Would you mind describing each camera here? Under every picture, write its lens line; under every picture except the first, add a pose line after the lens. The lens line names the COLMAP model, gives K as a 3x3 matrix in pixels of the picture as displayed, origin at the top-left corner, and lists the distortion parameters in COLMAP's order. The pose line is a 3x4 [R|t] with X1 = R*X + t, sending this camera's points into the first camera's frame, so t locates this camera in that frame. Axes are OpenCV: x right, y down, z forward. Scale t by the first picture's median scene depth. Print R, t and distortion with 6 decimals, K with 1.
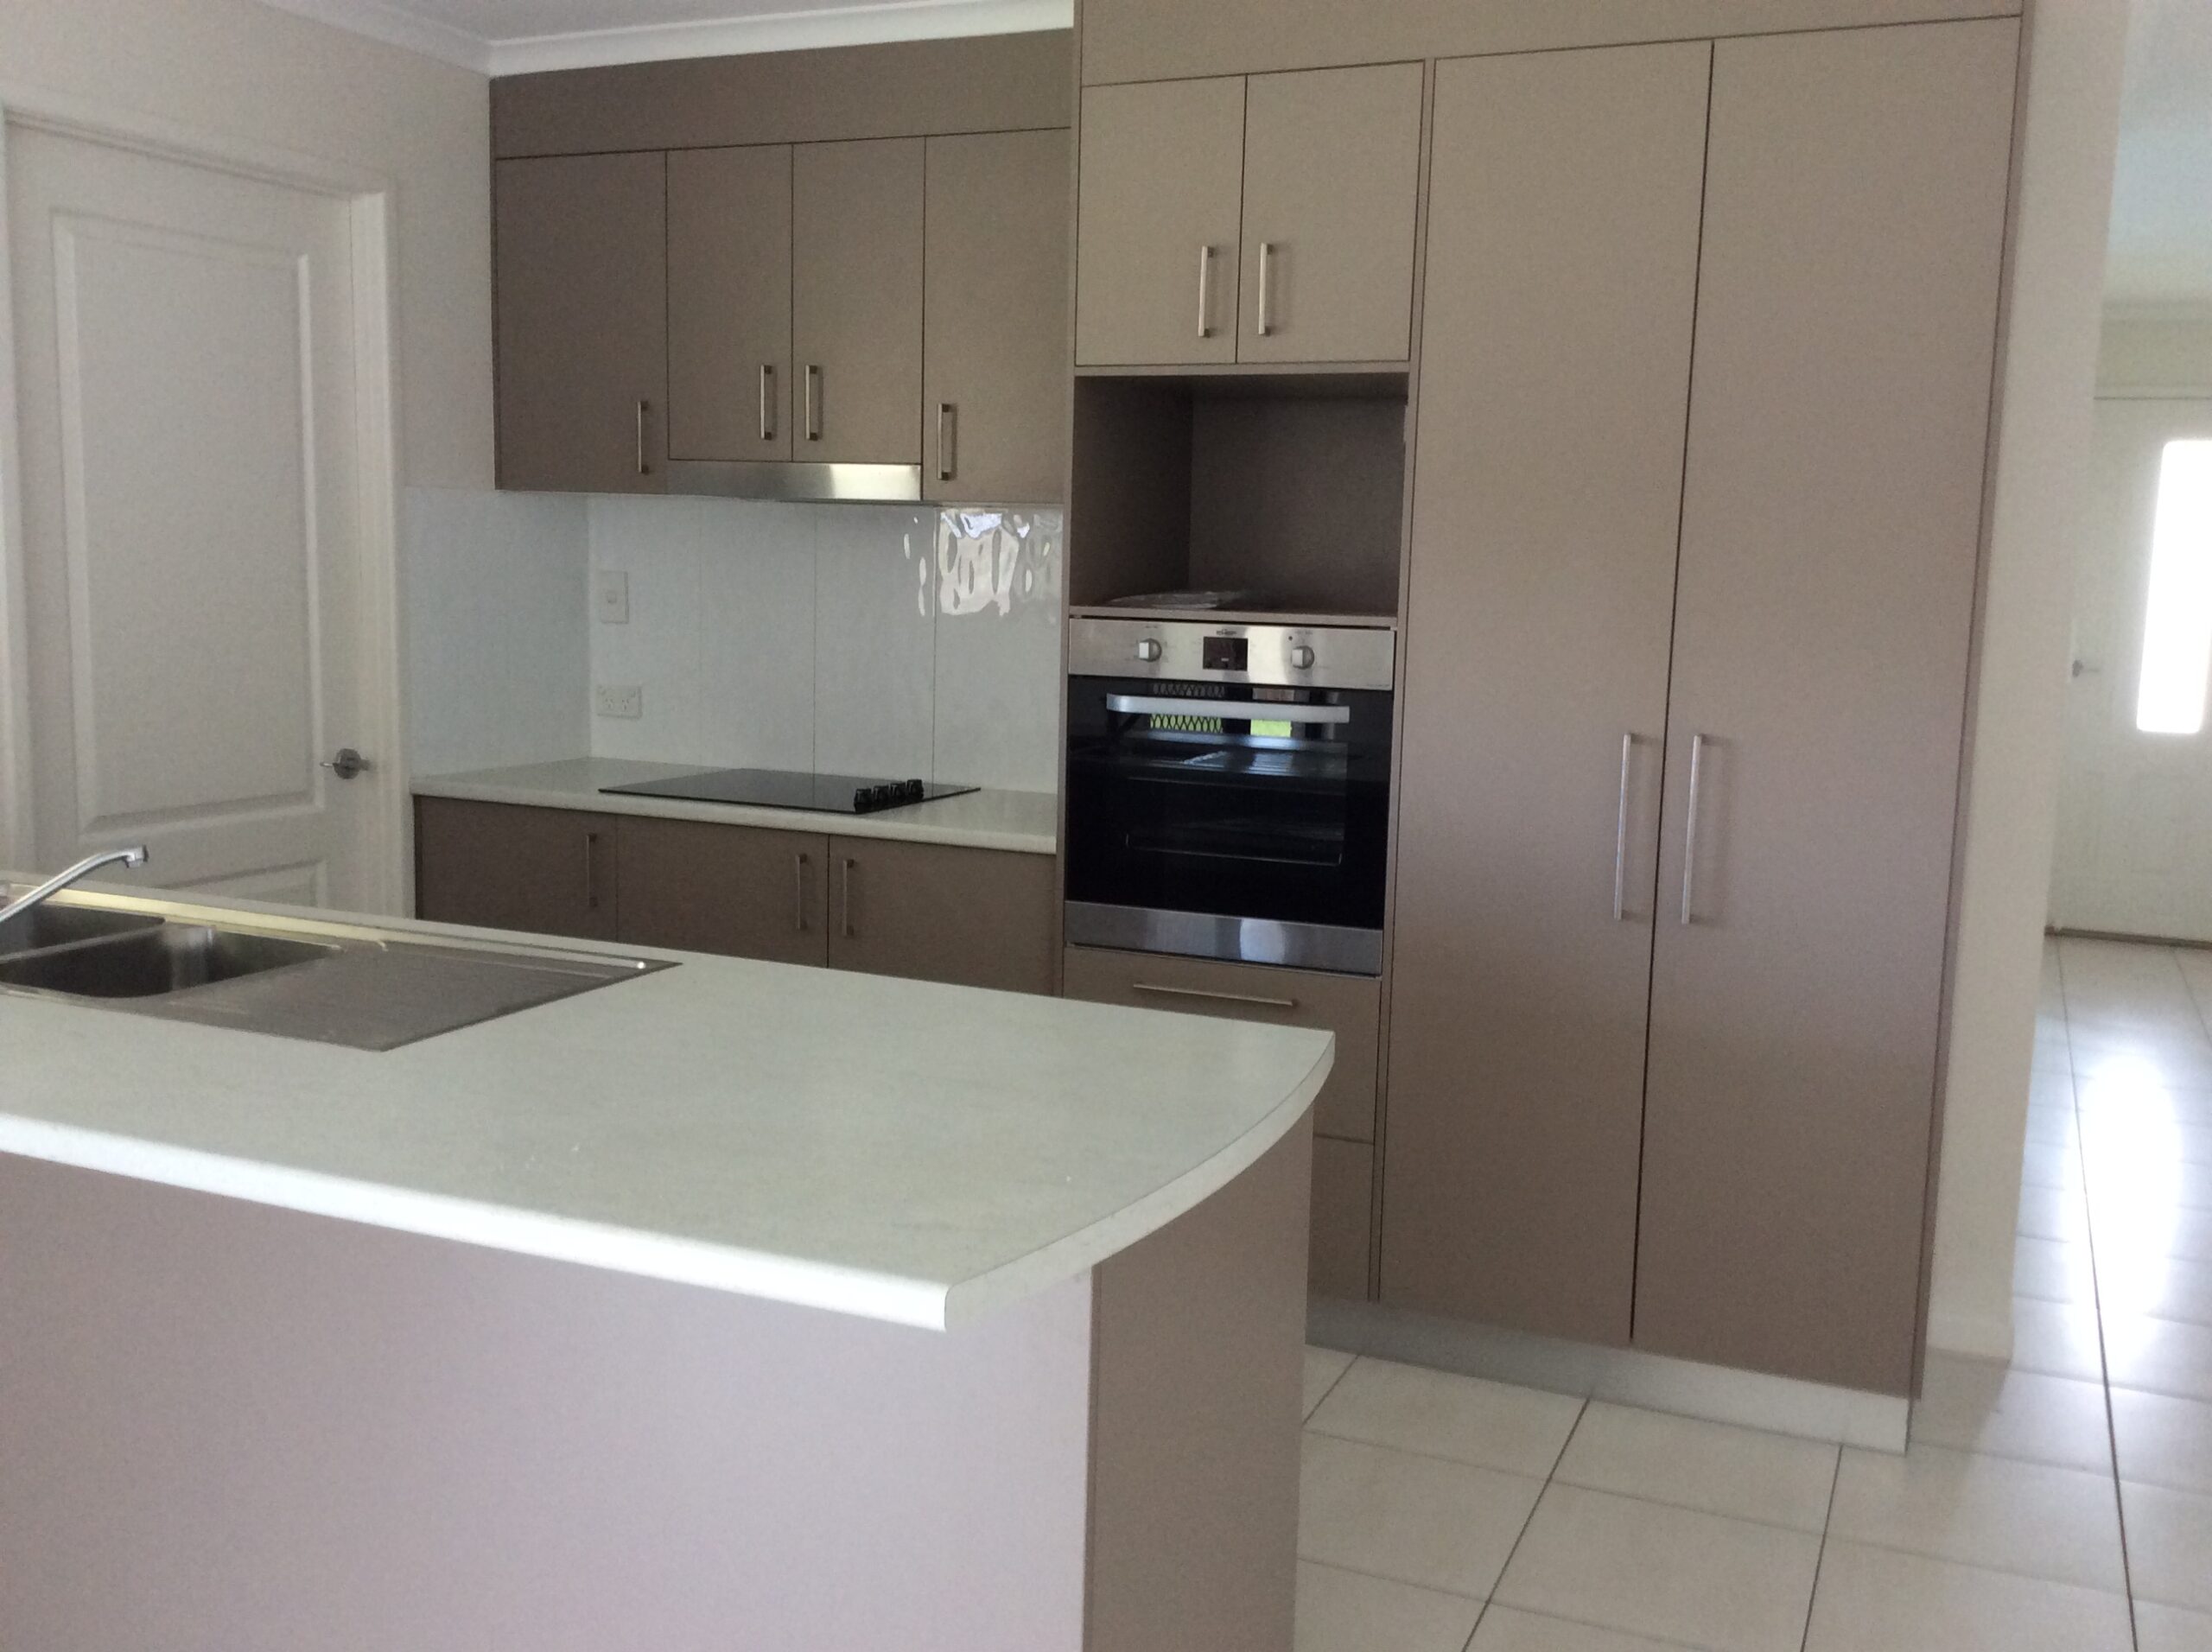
lens RADIAL K [[2110.0, 0, 1106.0], [0, 2110.0, 826.0], [0, 0, 1]] dist [0.070936, -0.009866]
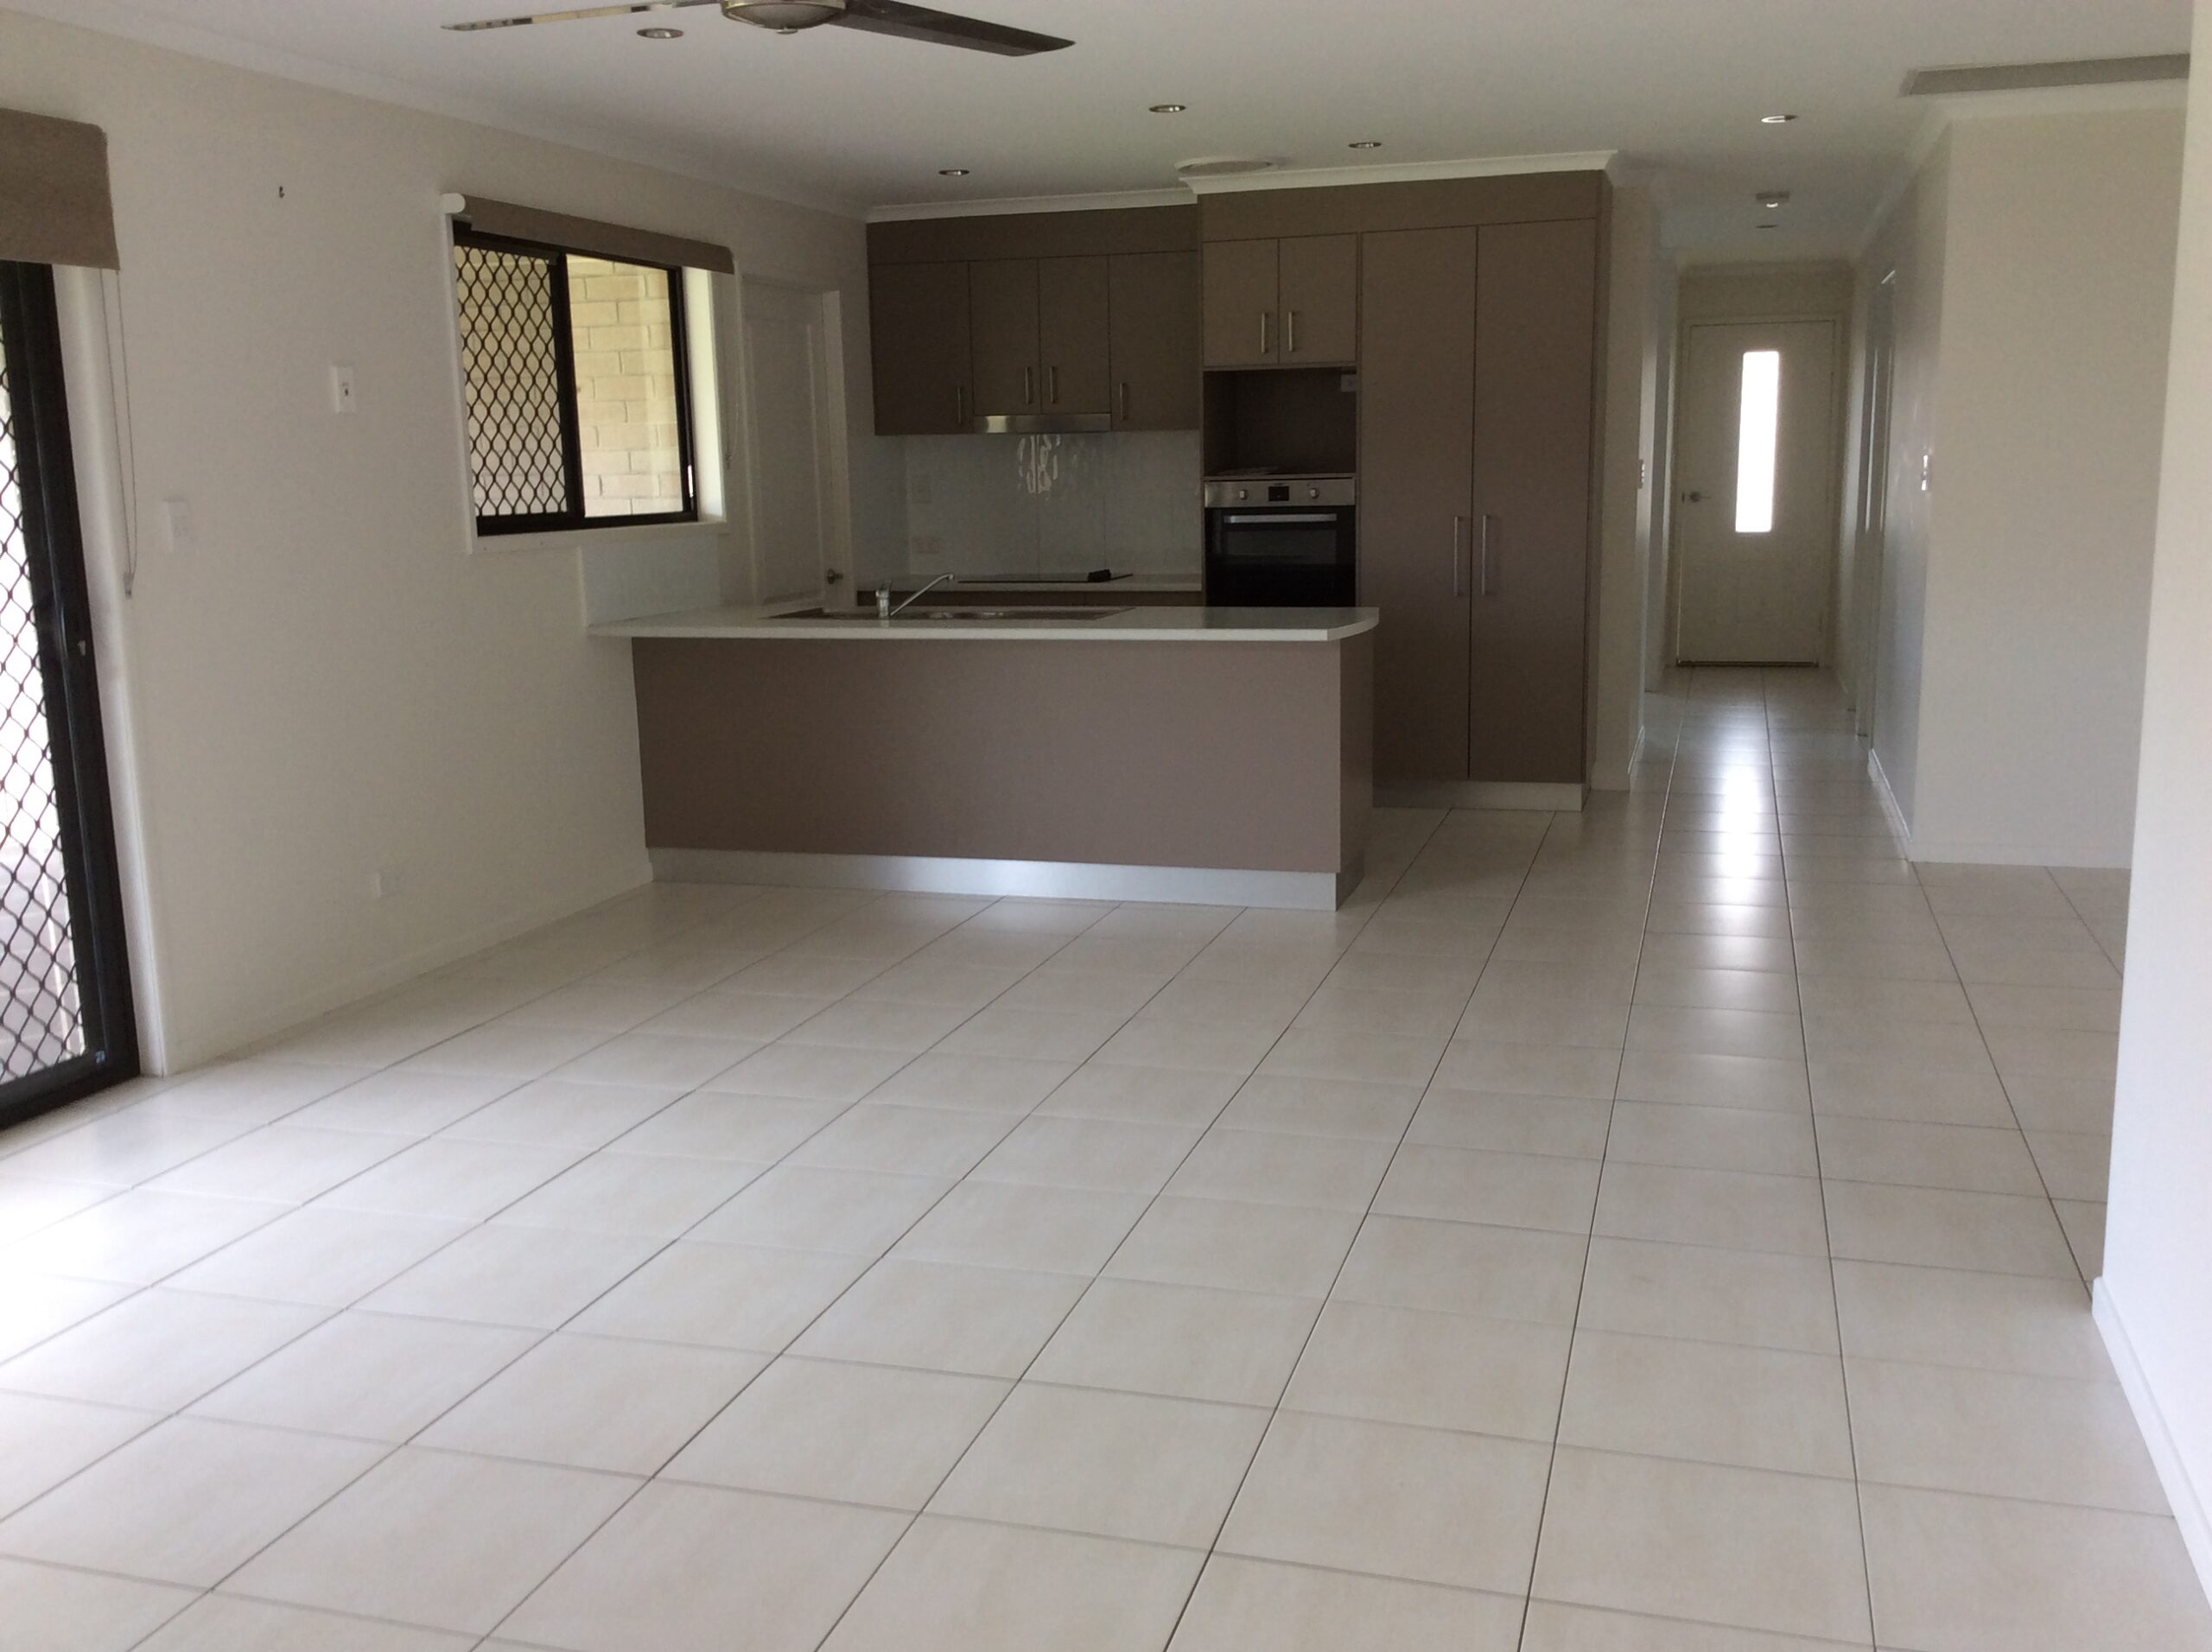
lens RADIAL K [[2009.9, 0, 1106.0], [0, 2009.9, 826.0], [0, 0, 1]] dist [0.144849, 0.002952]
pose [[0.993271, -0.068151, 0.093633, -0.351638], [0.062848, 0.996309, 0.058467, 0.133804], [-0.097272, -0.052189, 0.993889, -1.142128]]
